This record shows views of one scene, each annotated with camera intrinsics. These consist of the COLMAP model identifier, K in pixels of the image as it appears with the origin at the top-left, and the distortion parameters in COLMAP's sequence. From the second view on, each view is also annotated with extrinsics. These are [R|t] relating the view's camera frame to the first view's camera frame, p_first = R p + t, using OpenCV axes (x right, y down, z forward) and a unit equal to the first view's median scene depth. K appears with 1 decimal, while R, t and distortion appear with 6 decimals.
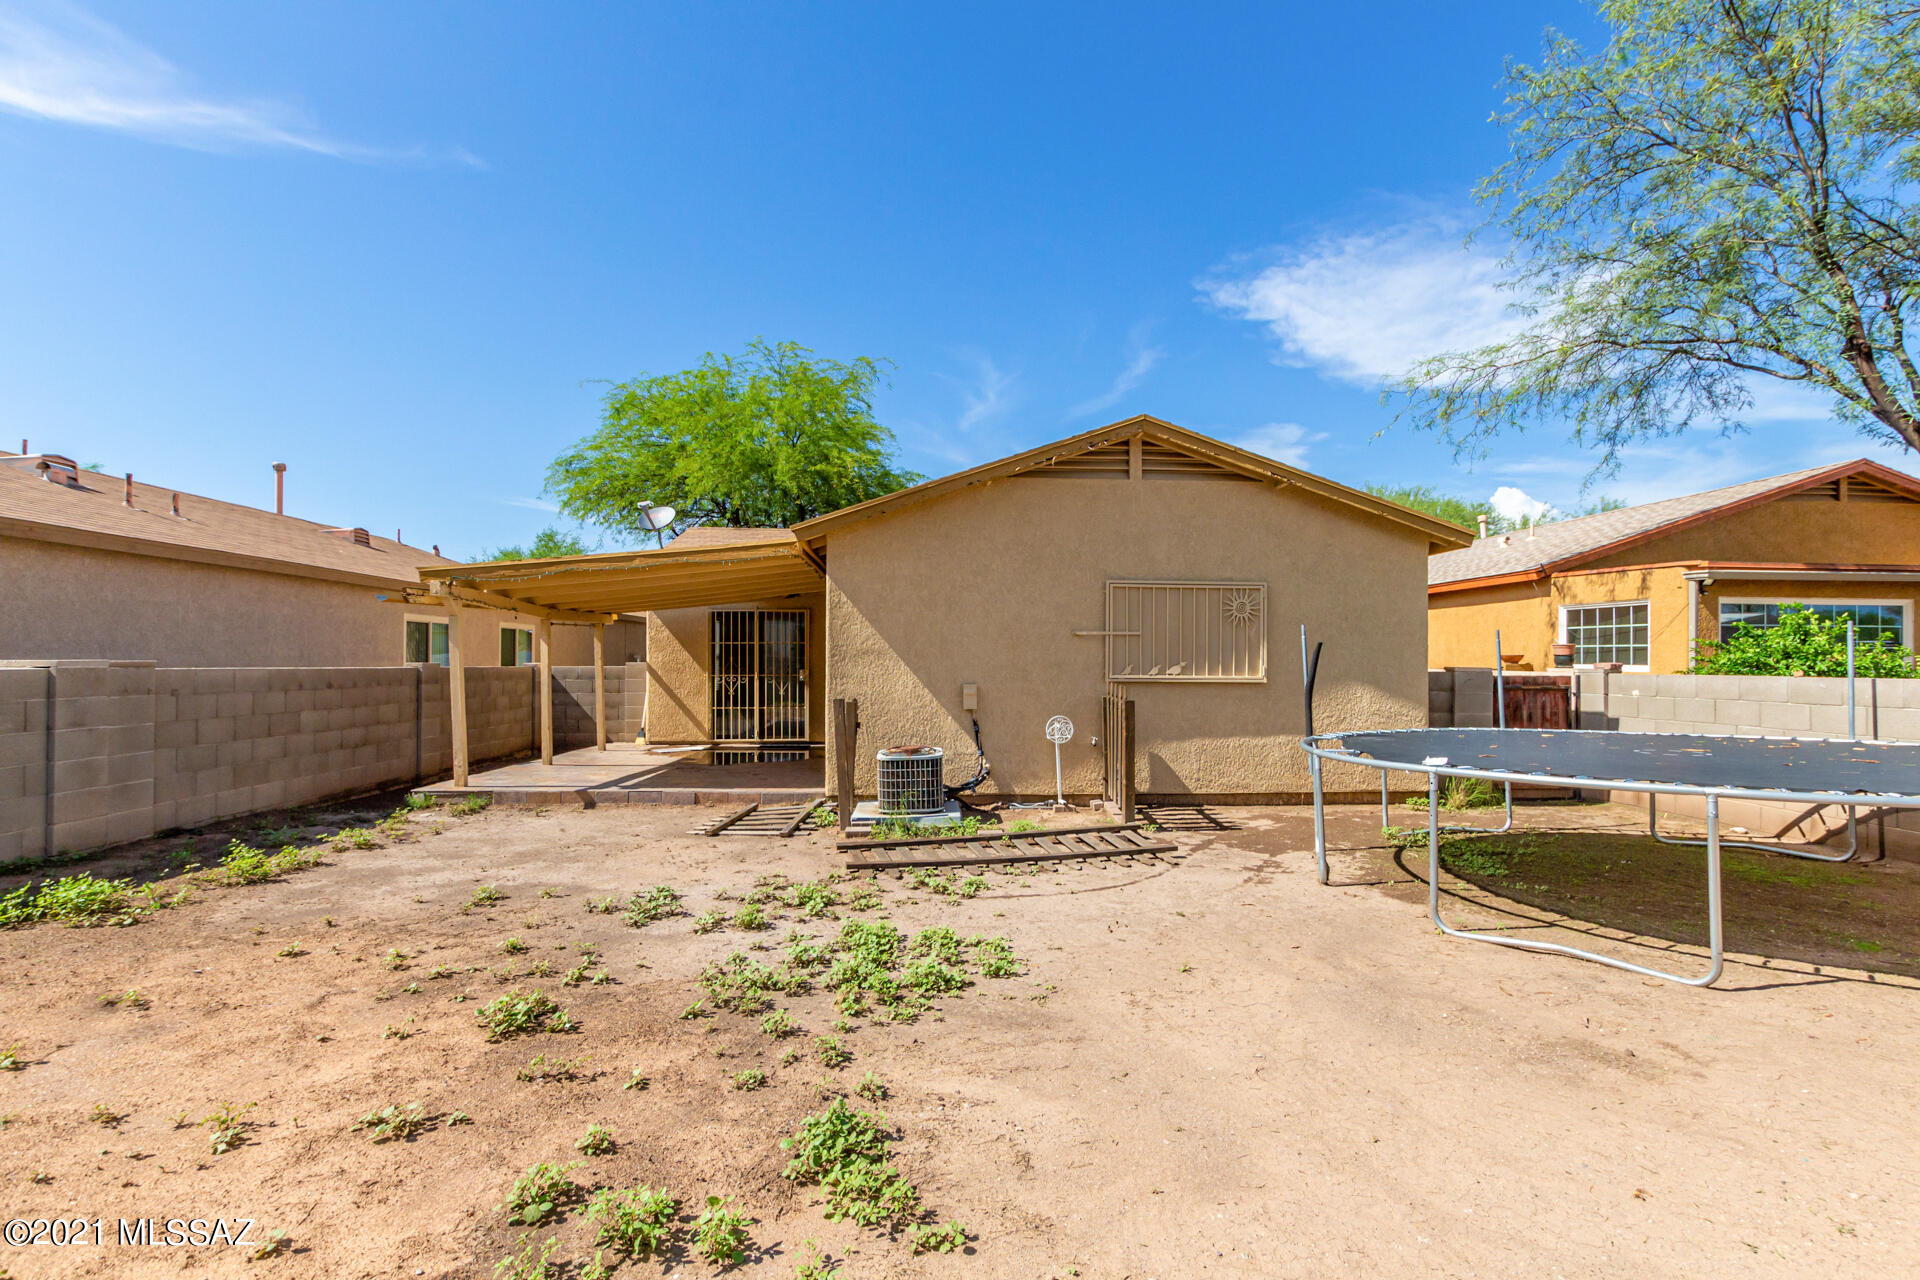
lens RADIAL K [[876.5, 0, 972.8], [0, 876.5, 642.6], [0, 0, 1]] dist [0.006156, -0.000827]
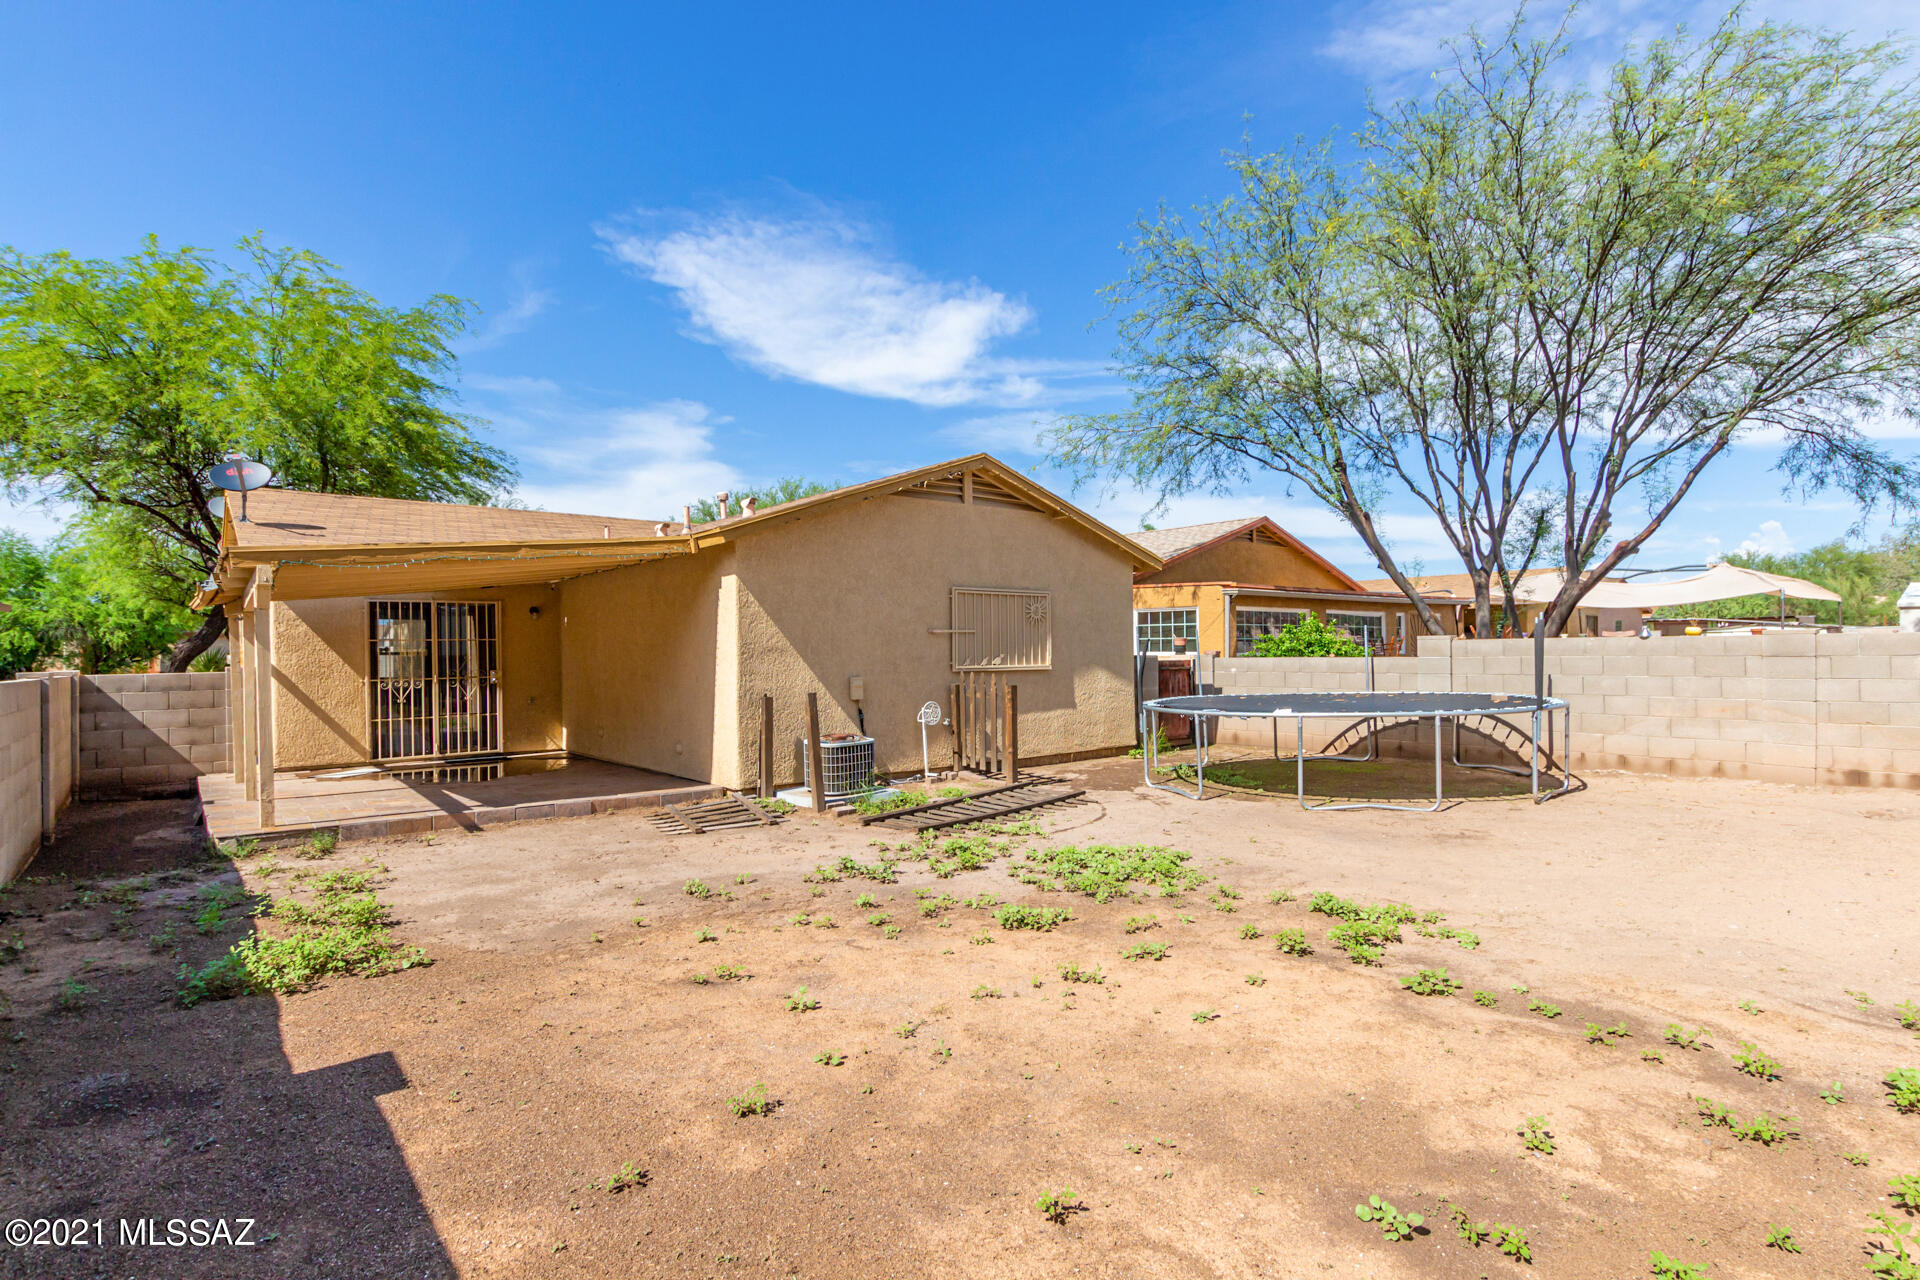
lens RADIAL K [[960.7, 0, 964.5], [0, 960.7, 629.6], [0, 0, 1]] dist [0.004374, 0.000052]
pose [[0.804359, 0.000218, 0.594144, -0.455844], [0.001681, 0.999995, -0.002642, -0.006990], [-0.594141, 0.003124, 0.804355, -0.046517]]
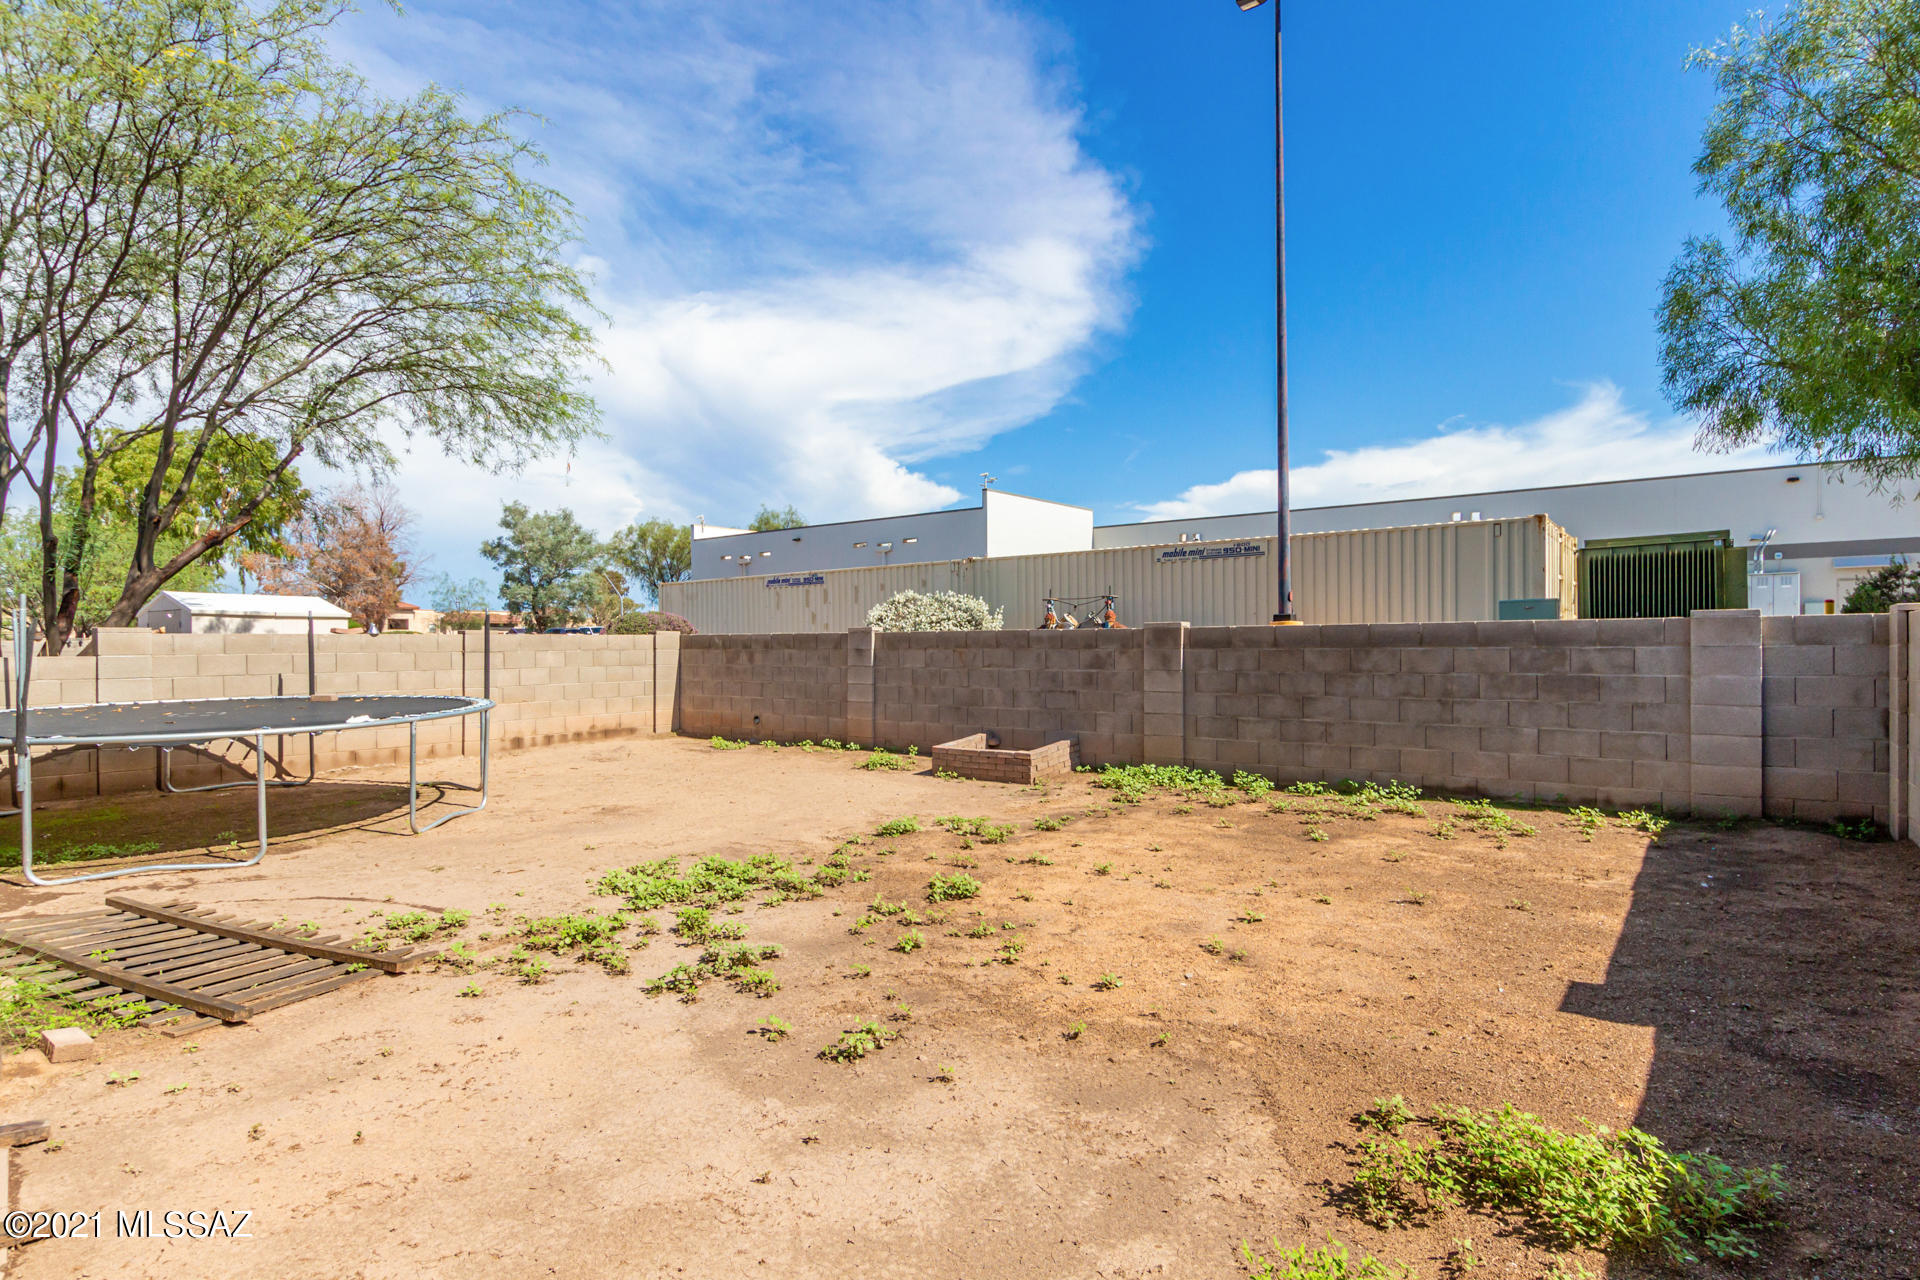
lens RADIAL K [[992.3, 0, 984.3], [0, 992.3, 662.6], [0, 0, 1]] dist [0.000368, -0.000425]
pose [[-0.770244, -0.009619, 0.637676, -0.479954], [-0.008791, 0.999951, 0.004465, 0.017018], [-0.637688, -0.002166, -0.770292, 0.674421]]
